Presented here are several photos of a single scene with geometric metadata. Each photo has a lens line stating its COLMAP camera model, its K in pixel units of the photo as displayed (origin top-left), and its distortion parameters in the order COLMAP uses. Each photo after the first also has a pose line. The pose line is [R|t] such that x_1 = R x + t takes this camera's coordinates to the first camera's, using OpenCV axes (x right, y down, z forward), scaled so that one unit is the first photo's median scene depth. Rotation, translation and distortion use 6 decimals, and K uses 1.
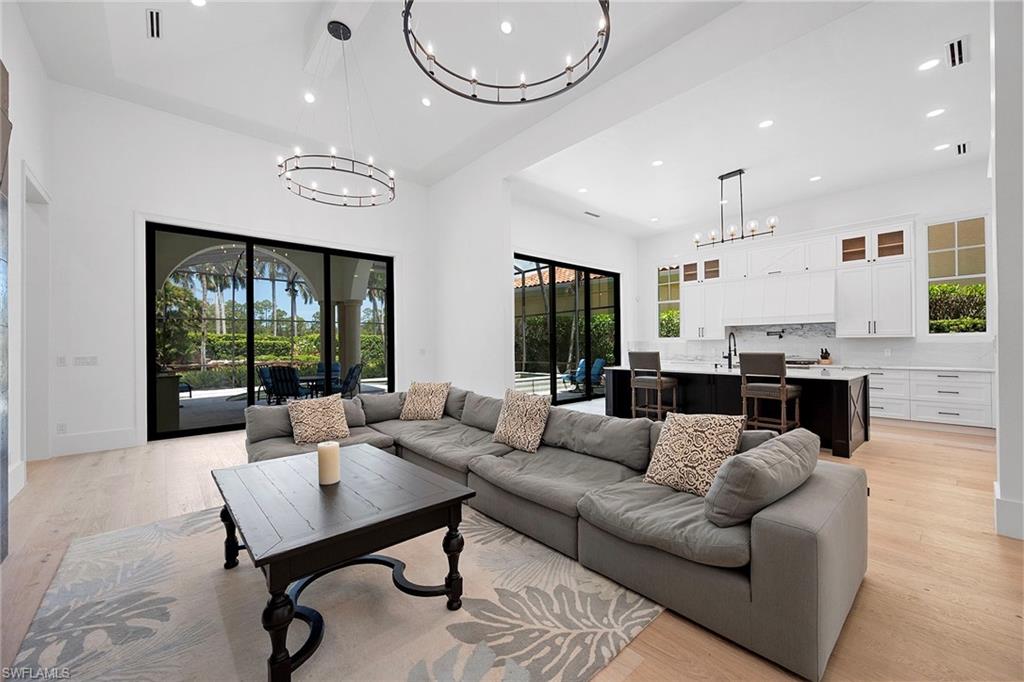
lens RADIAL K [[406.4, 0, 517.7], [0, 406.4, 341.1], [0, 0, 1]] dist [0.002404, -0.000124]
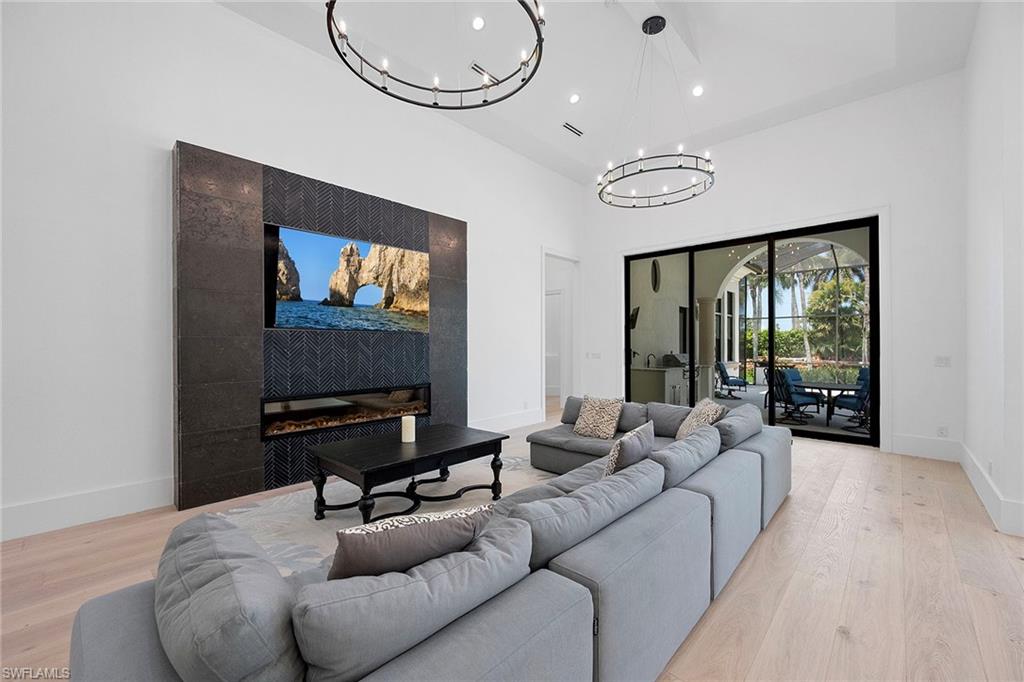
lens RADIAL K [[406.4, 0, 512.9], [0, 406.4, 345.9], [0, 0, 1]] dist [0.002404, -0.000124]
pose [[0.091594, 0.016222, -0.995664, 0.345267], [0.009168, 0.999811, 0.017133, -0.013493], [0.995754, -0.010697, 0.091428, 0.391615]]
